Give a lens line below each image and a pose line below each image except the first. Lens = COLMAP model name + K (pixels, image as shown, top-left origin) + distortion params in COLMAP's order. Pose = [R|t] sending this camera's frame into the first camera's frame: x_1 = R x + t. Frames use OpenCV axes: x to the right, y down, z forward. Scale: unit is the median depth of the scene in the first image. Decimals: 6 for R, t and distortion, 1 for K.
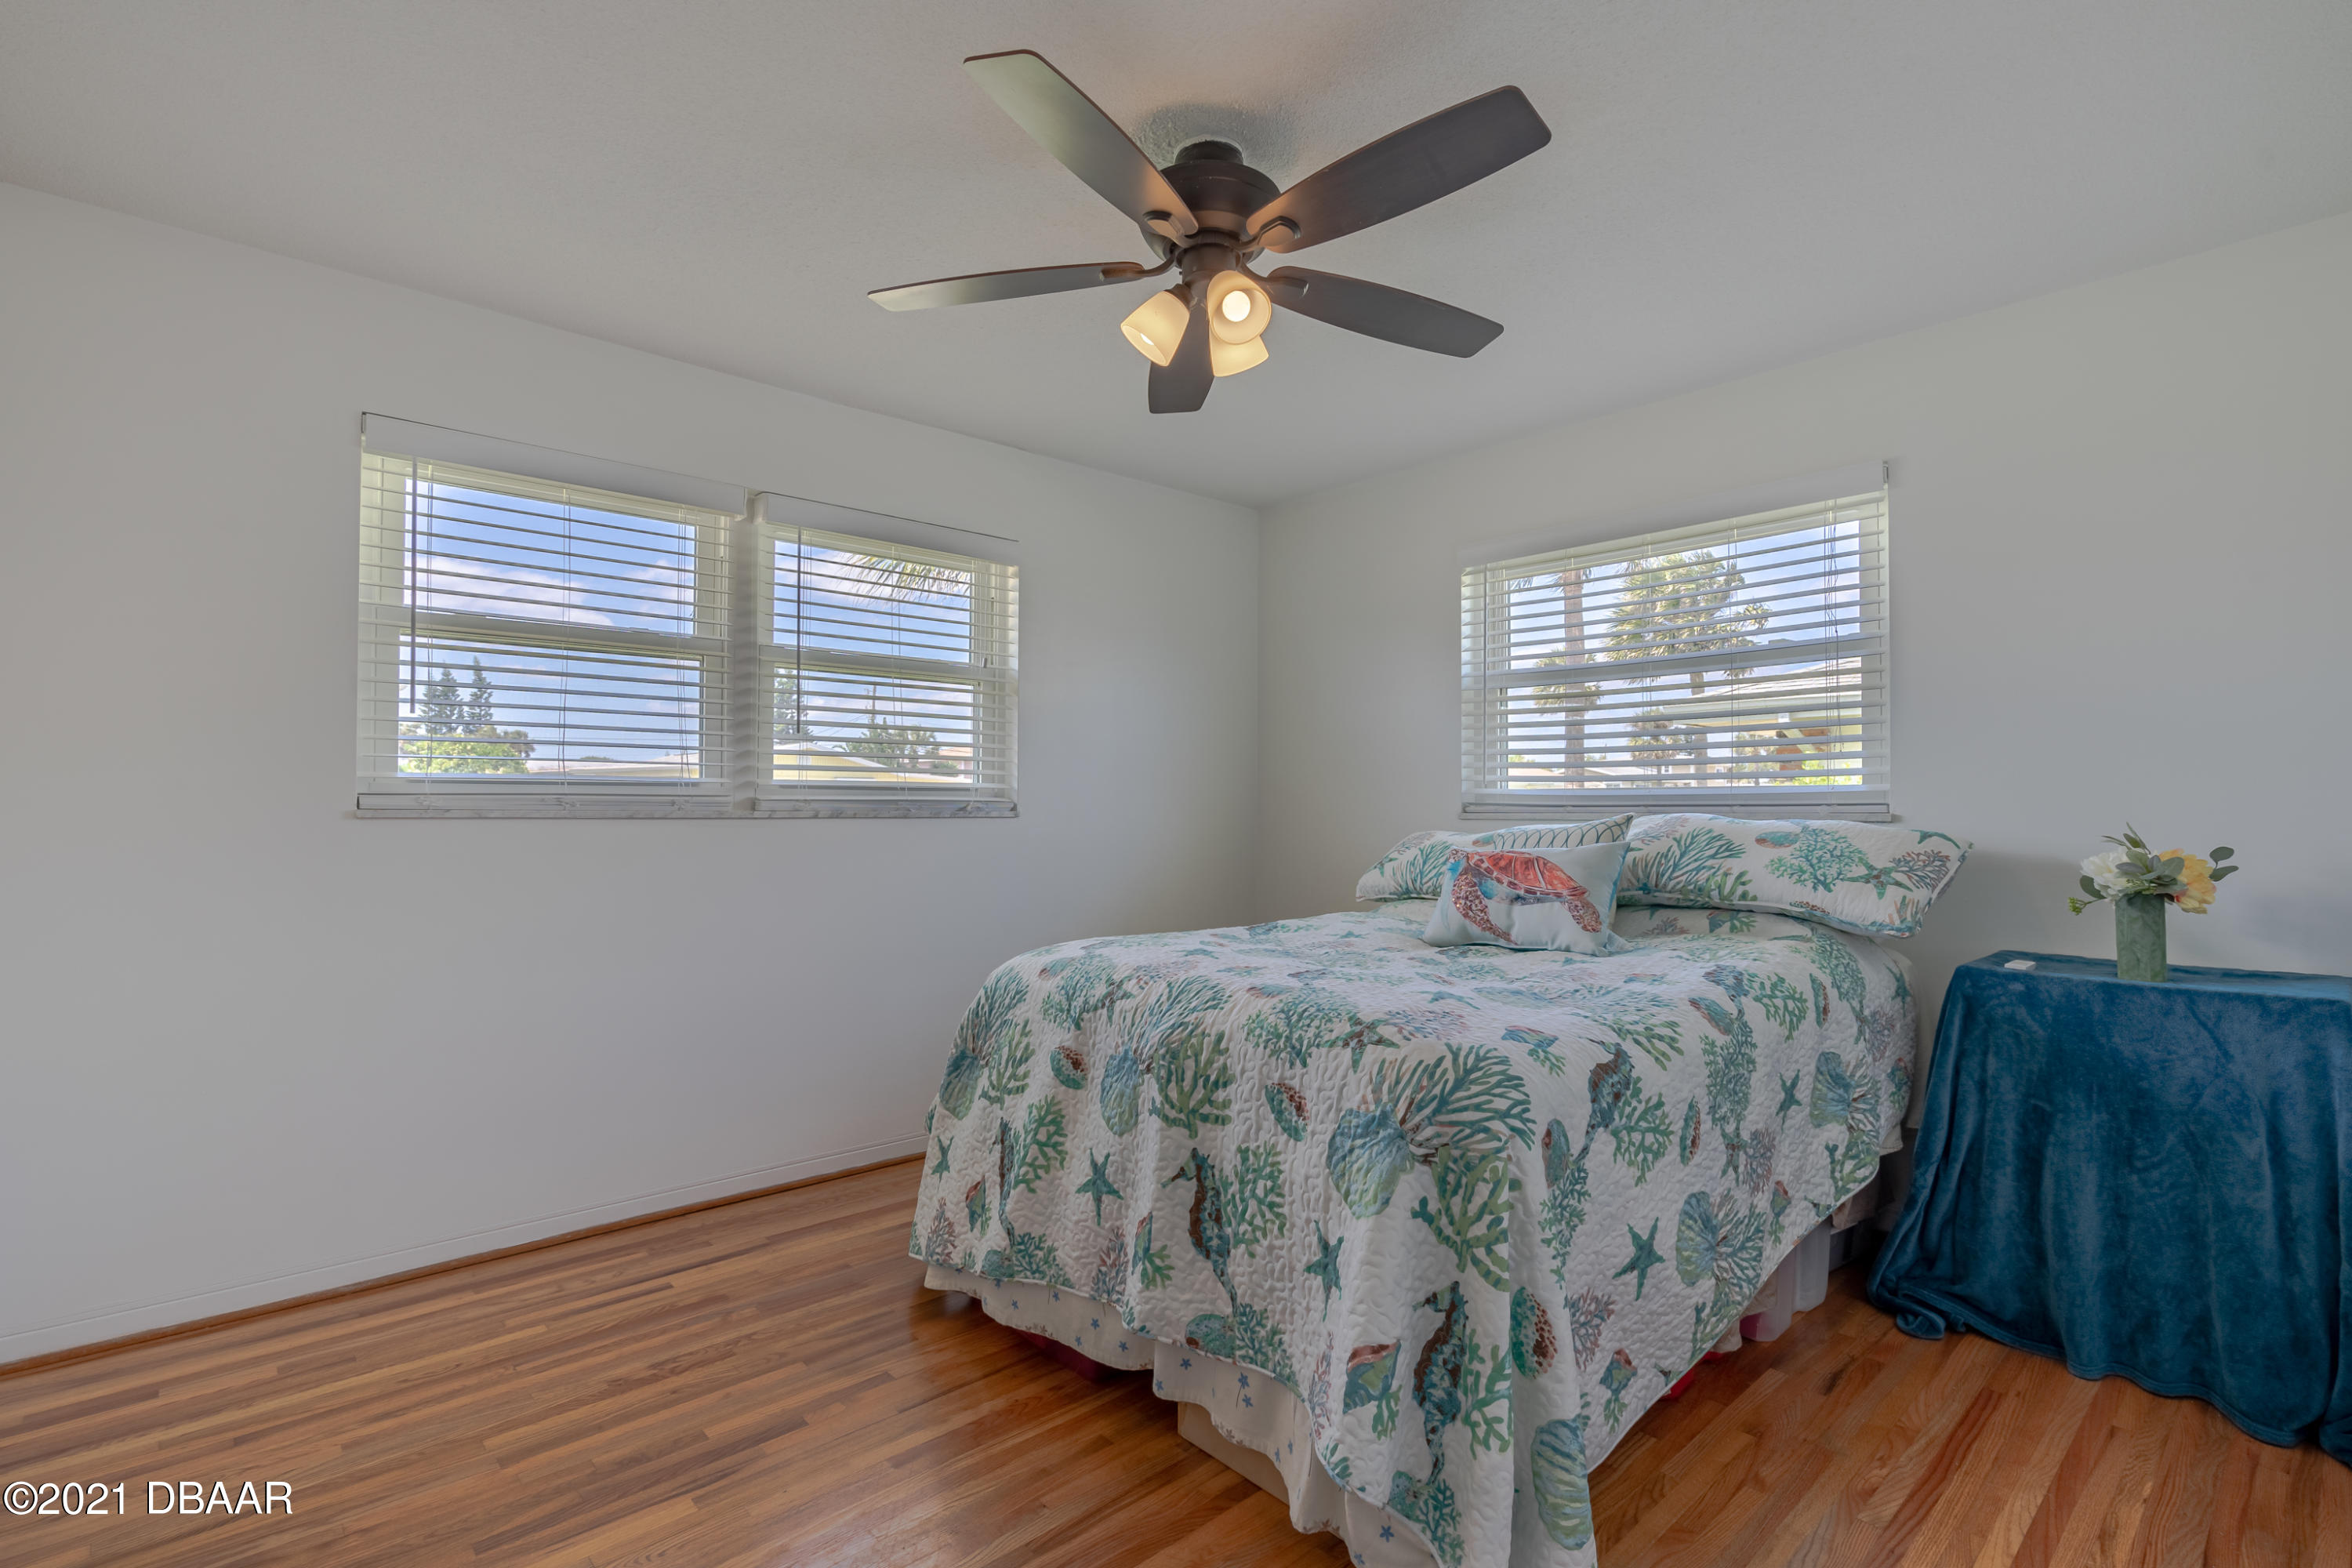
lens RADIAL K [[1072.6, 0, 1124.2], [0, 1072.6, 802.7], [0, 0, 1]] dist [-0.003088, 0.001159]
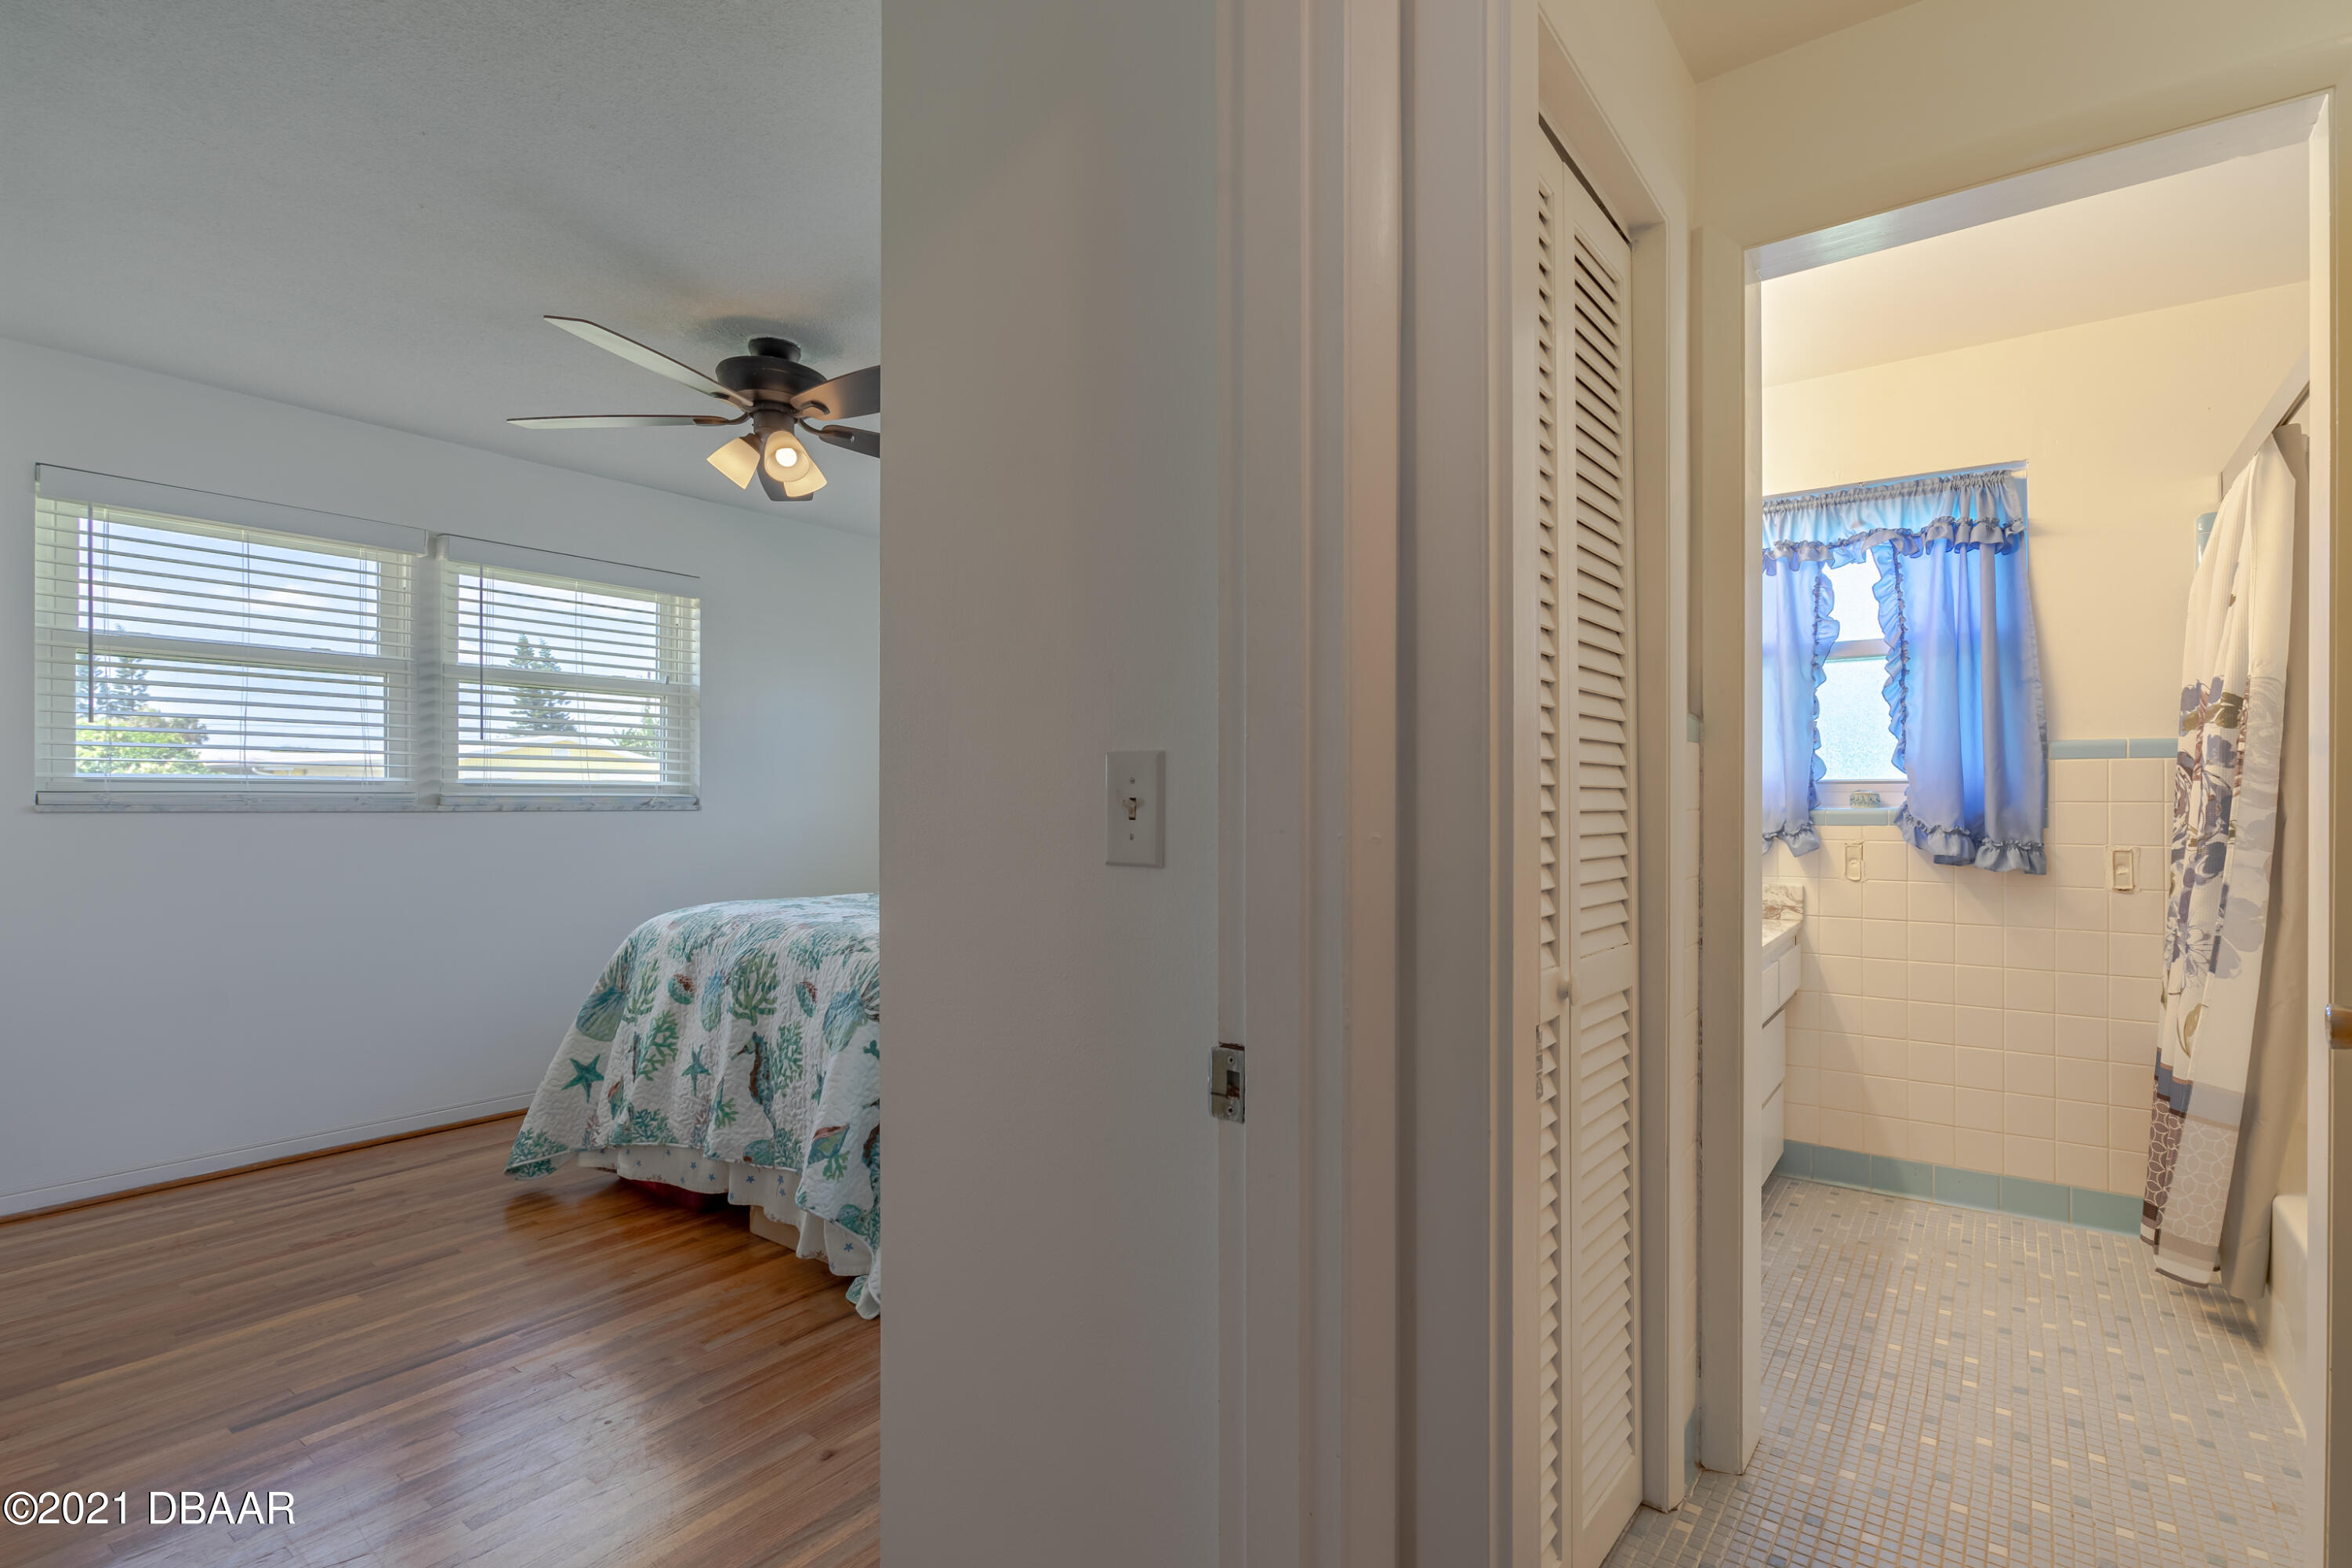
lens RADIAL K [[1090.7, 0, 1214.0], [0, 1090.7, 810.5], [0, 0, 1]] dist [0.001839, -0.000325]
pose [[0.971459, -0.005009, 0.237156, 0.302107], [0.002271, 0.999928, 0.011819, 0.001388], [-0.237198, -0.010943, 0.971400, -0.560396]]
